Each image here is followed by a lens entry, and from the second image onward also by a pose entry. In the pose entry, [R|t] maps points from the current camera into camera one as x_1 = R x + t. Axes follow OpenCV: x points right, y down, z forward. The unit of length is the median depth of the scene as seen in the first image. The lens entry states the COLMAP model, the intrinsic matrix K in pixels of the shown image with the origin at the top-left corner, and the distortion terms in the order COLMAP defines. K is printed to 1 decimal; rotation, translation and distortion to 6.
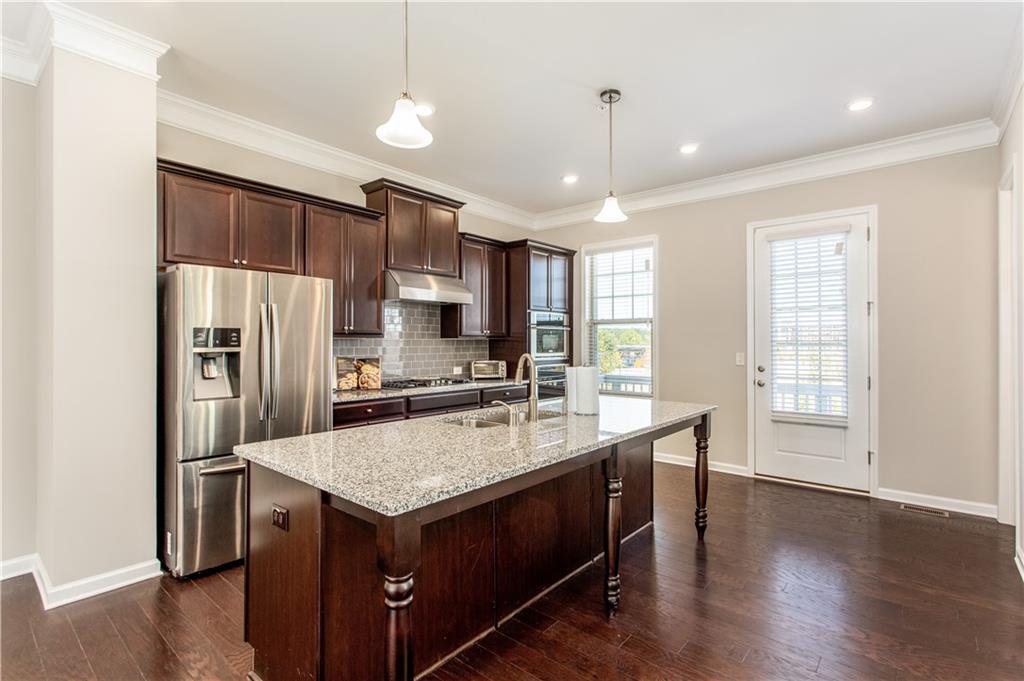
lens RADIAL K [[485.8, 0, 514.5], [0, 485.8, 339.3], [0, 0, 1]] dist [-0.000398, 0.000662]
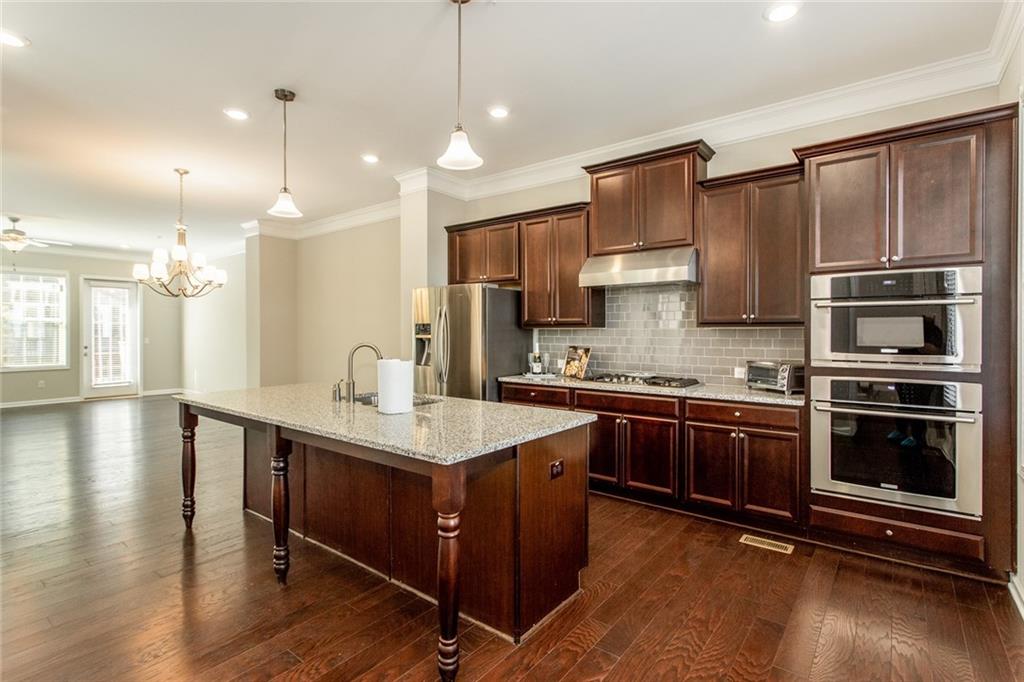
lens RADIAL K [[485.8, 0, 514.5], [0, 485.8, 339.8], [0, 0, 1]] dist [-0.000398, 0.000662]
pose [[0.040397, 0.019131, -0.999001, 0.734765], [0.005097, 0.999800, 0.019352, 0.002158], [0.999171, -0.005874, 0.040291, 0.837055]]
